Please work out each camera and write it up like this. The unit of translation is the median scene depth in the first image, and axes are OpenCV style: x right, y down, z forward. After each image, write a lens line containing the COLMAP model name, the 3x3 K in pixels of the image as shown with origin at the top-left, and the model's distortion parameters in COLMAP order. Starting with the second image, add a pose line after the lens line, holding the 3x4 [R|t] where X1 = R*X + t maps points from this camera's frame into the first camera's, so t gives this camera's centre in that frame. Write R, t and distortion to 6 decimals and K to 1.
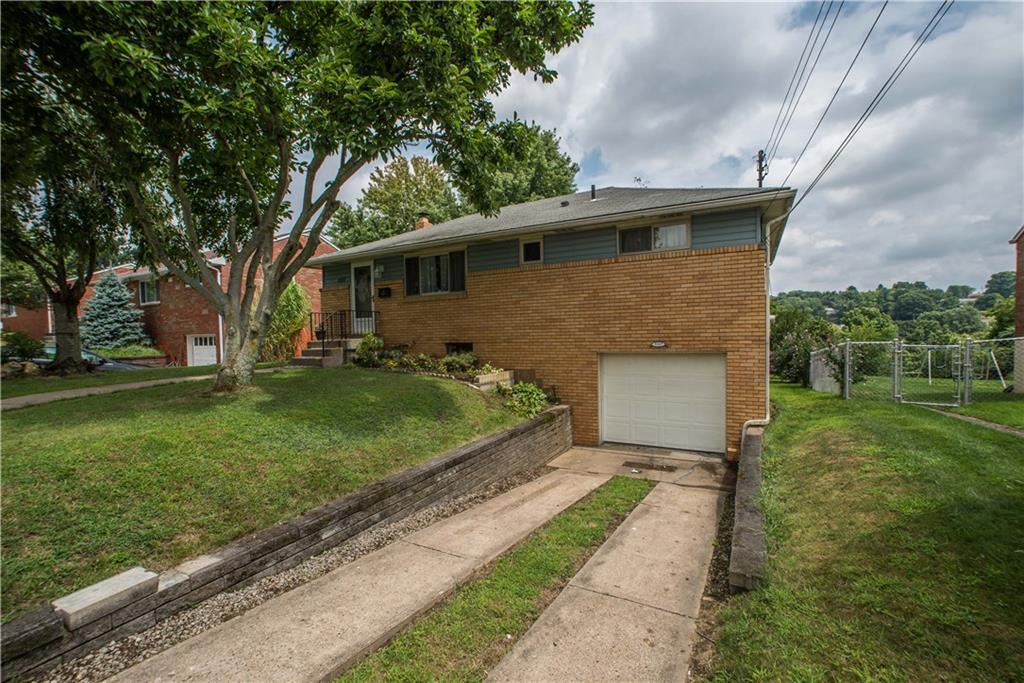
lens RADIAL K [[418.4, 0, 506.1], [0, 418.4, 339.2], [0, 0, 1]] dist [-0.032483, 0.009440]
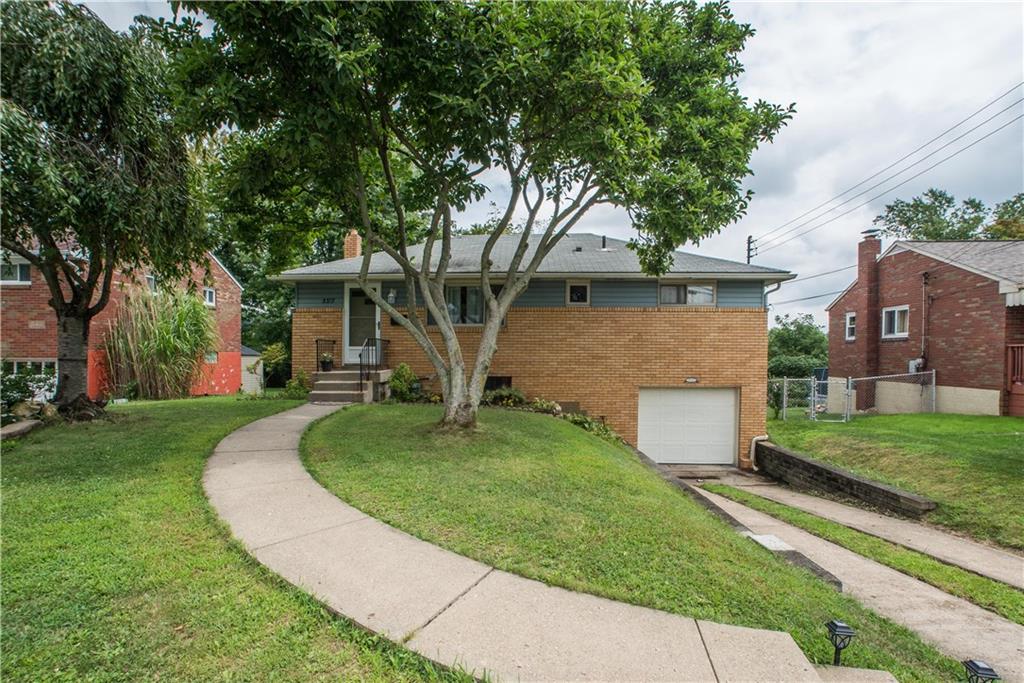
lens RADIAL K [[490.6, 0, 478.2], [0, 490.6, 359.3], [0, 0, 1]] dist [-0.027360, 0.001161]
pose [[0.905351, 0.022886, 0.424048, -0.709586], [-0.015505, 0.999662, -0.020847, -0.007963], [-0.424382, 0.012299, 0.905400, -0.044862]]
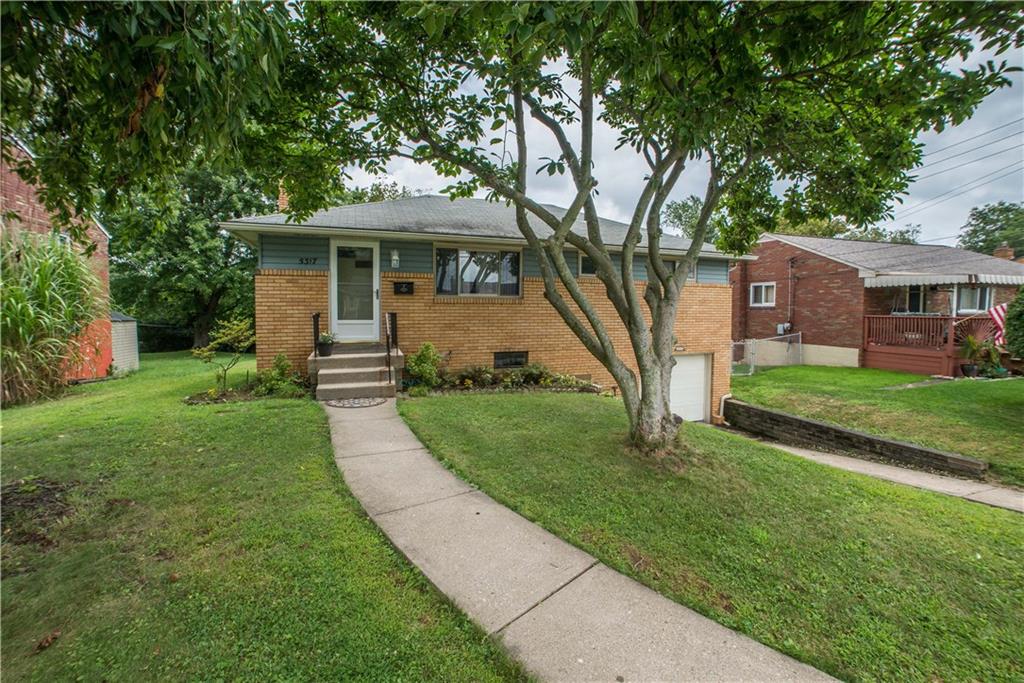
lens RADIAL K [[418.4, 0, 499.1], [0, 418.4, 318.8], [0, 0, 1]] dist [-0.032483, 0.009440]
pose [[0.673290, 0.007688, 0.739338, -0.888809], [-0.003756, 0.999969, -0.006977, -0.062421], [-0.739369, 0.001921, 0.673298, 0.442886]]
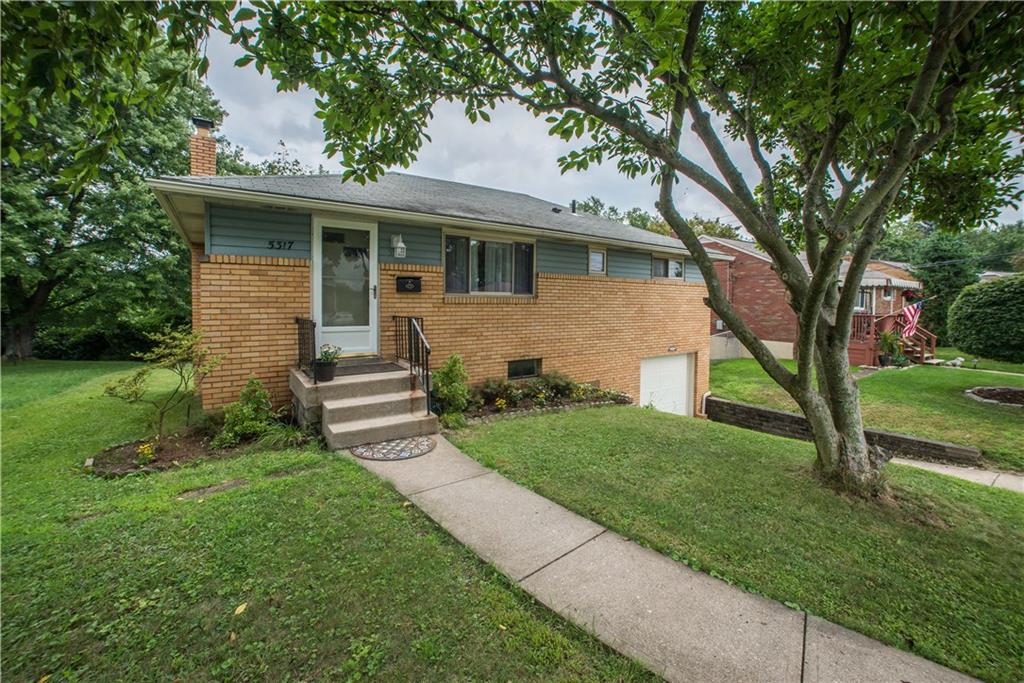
lens RADIAL K [[418.4, 0, 506.9], [0, 418.4, 308.1], [0, 0, 1]] dist [-0.032483, 0.009440]
pose [[0.449905, 0.013037, 0.892981, -0.914224], [0.000867, 0.999887, -0.015034, -0.083780], [-0.893076, 0.007538, 0.449843, 0.743585]]
